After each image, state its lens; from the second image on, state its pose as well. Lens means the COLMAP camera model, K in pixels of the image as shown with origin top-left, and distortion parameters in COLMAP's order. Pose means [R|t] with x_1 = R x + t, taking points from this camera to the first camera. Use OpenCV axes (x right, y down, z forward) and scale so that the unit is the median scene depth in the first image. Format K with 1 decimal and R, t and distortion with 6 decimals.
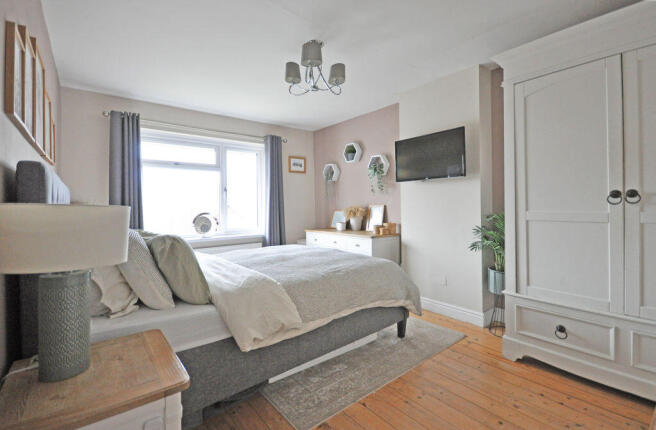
lens RADIAL K [[300.4, 0, 328.1], [0, 300.4, 209.3], [0, 0, 1]] dist [0.005258, 0.001046]
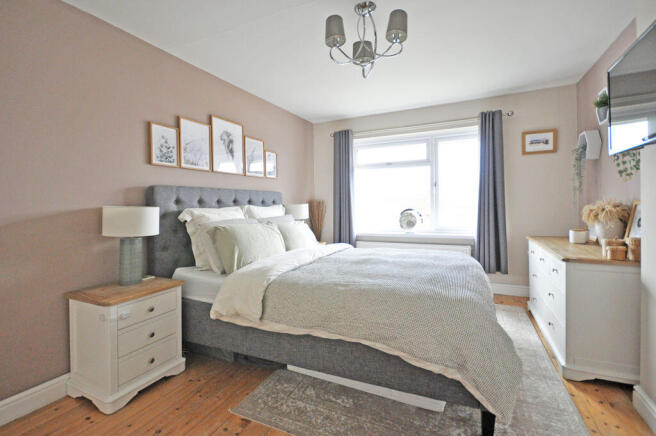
lens RADIAL K [[297.3, 0, 329.3], [0, 297.3, 213.4], [0, 0, 1]] dist [0.003110, -0.000985]
pose [[0.430389, 0.032976, -0.902041, 0.391280], [-0.002057, 0.999366, 0.035552, -0.008528], [0.902641, -0.013445, 0.430184, 0.328599]]
